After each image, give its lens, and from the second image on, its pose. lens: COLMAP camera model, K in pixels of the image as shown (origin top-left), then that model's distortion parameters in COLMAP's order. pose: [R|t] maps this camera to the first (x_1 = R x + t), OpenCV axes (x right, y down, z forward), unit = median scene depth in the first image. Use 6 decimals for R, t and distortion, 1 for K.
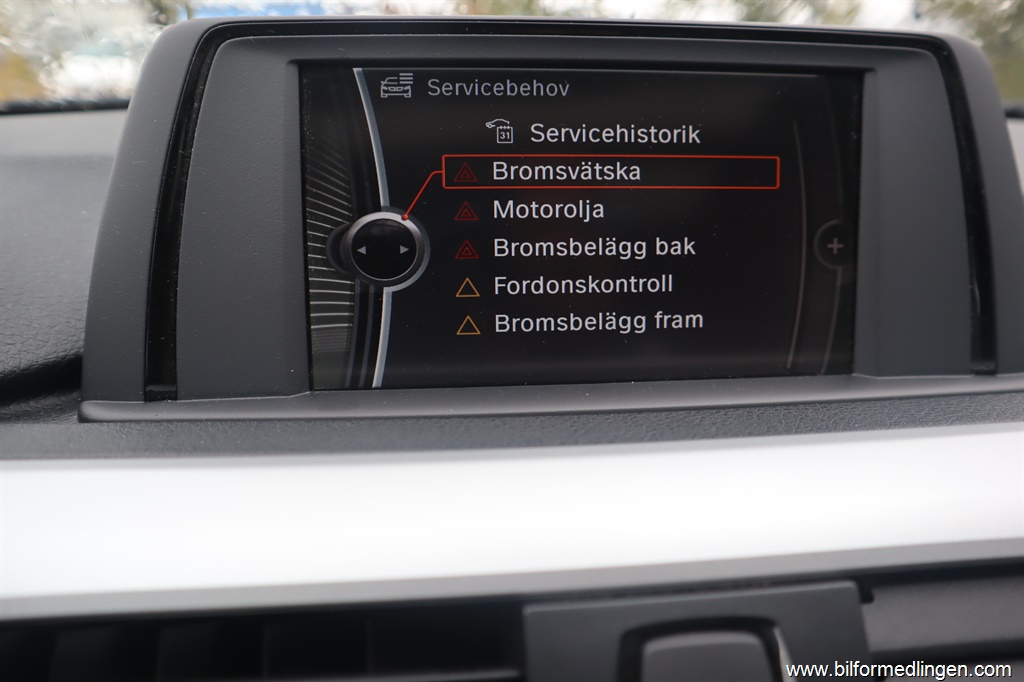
lens RADIAL K [[708.5, 0, 514.0], [0, 708.5, 341.1], [0, 0, 1]] dist [-0.006417, 0.034329]
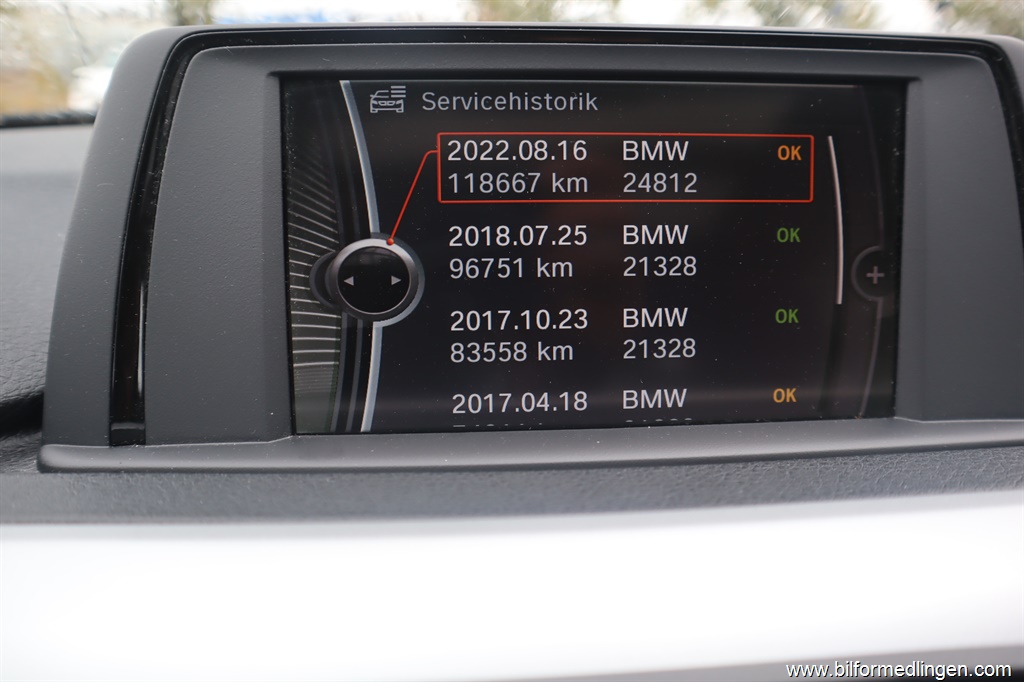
lens RADIAL K [[708.5, 0, 514.0], [0, 708.5, 343.5], [0, 0, 1]] dist [-0.006417, 0.034329]
pose [[0.999678, 0.006057, -0.024653, 0.018996], [-0.006212, 0.999961, -0.006209, -0.044514], [0.024615, 0.006361, 0.999677, 0.101735]]
